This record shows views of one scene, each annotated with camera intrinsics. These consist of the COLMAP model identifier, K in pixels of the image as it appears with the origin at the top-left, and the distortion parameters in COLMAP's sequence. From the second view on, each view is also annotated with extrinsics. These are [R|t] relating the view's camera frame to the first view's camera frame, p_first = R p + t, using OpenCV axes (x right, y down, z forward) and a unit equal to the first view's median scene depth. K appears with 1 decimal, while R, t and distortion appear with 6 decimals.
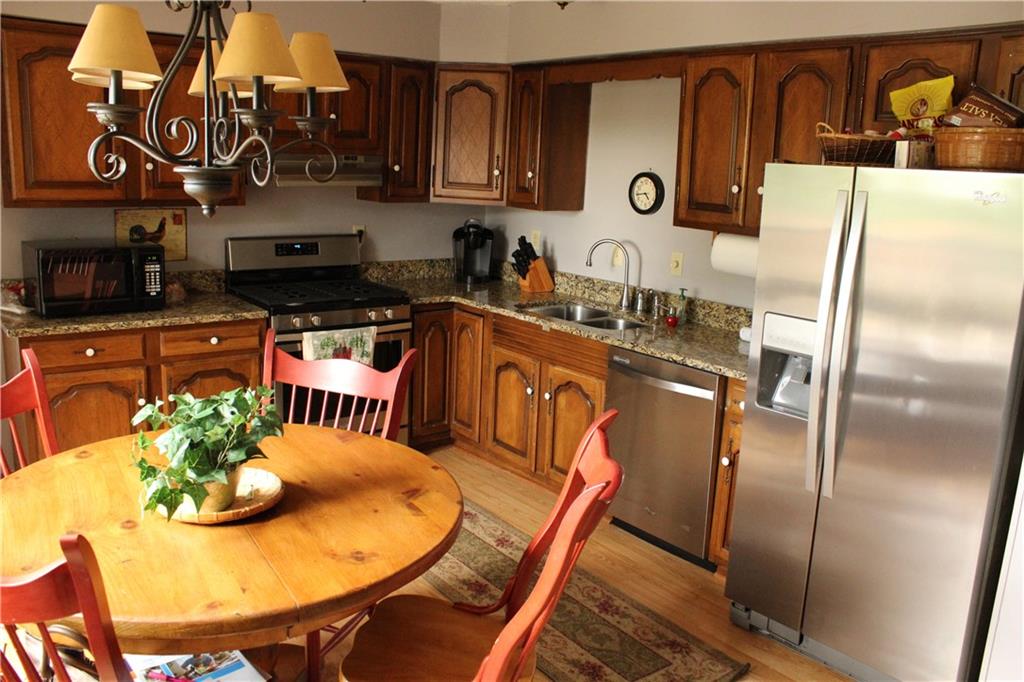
lens RADIAL K [[863.4, 0, 512.0], [0, 863.4, 341.0], [0, 0, 1]] dist [-0.166140, 0.154113]
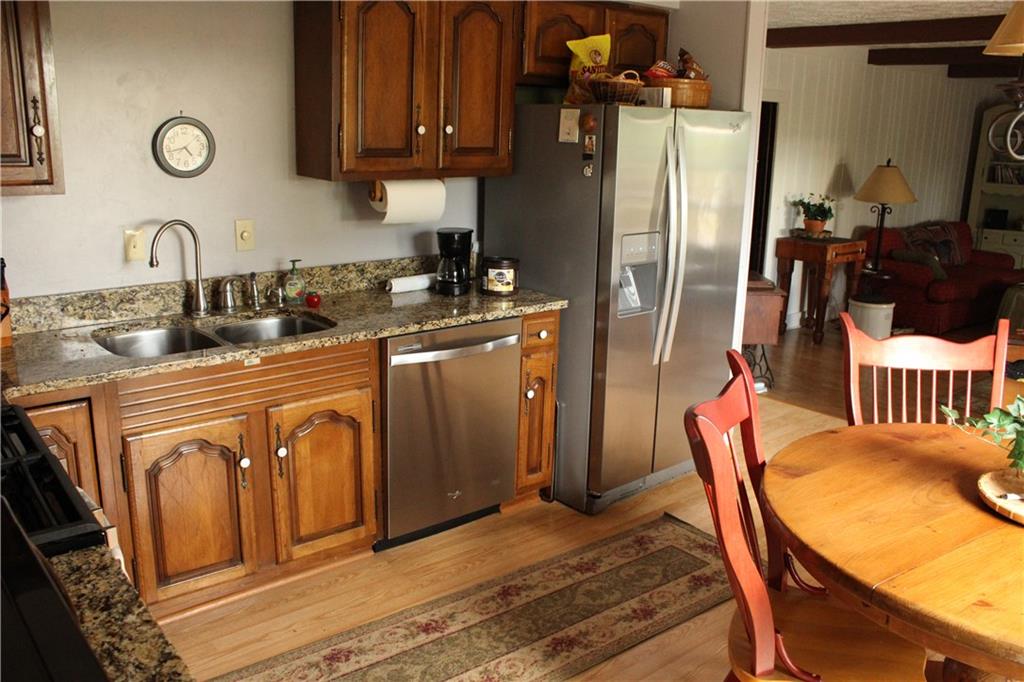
lens RADIAL K [[863.4, 0, 512.0], [0, 863.4, 341.0], [0, 0, 1]] dist [-0.166140, 0.154113]
pose [[-0.025720, -0.289561, 0.956814, -0.641259], [0.185505, 0.939125, 0.289194, -0.198416], [-0.982307, 0.184932, 0.029560, 0.854983]]
